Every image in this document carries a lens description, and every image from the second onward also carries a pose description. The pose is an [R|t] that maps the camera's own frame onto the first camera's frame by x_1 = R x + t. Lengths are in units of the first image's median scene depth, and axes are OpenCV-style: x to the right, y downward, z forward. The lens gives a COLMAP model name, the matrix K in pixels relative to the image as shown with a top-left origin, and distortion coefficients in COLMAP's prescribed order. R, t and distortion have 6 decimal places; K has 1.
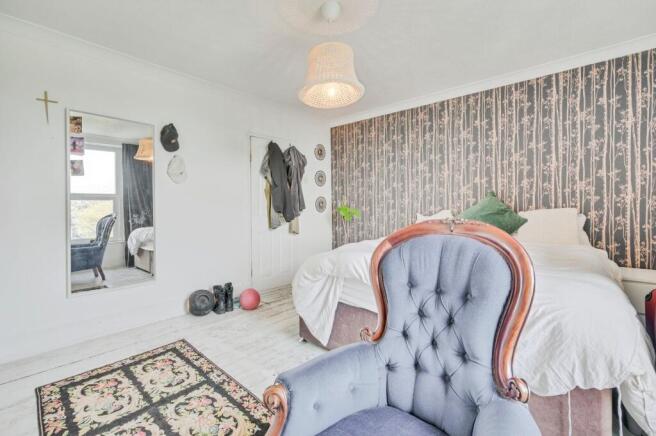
lens RADIAL K [[302.2, 0, 327.8], [0, 302.2, 204.5], [0, 0, 1]] dist [0.001113, -0.000078]
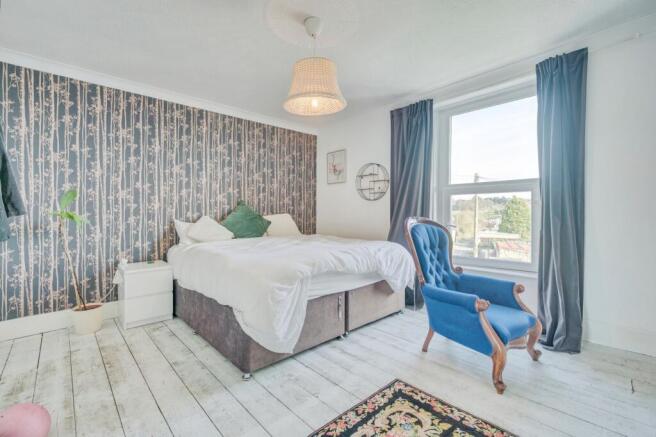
lens RADIAL K [[264.3, 0, 345.5], [0, 264.3, 220.1], [0, 0, 1]] dist [-0.002168, -0.000203]
pose [[0.083274, -0.026772, 0.996167, -0.747414], [-0.007746, 0.999591, 0.027511, 0.008069], [-0.996497, -0.010007, 0.083033, 0.671218]]
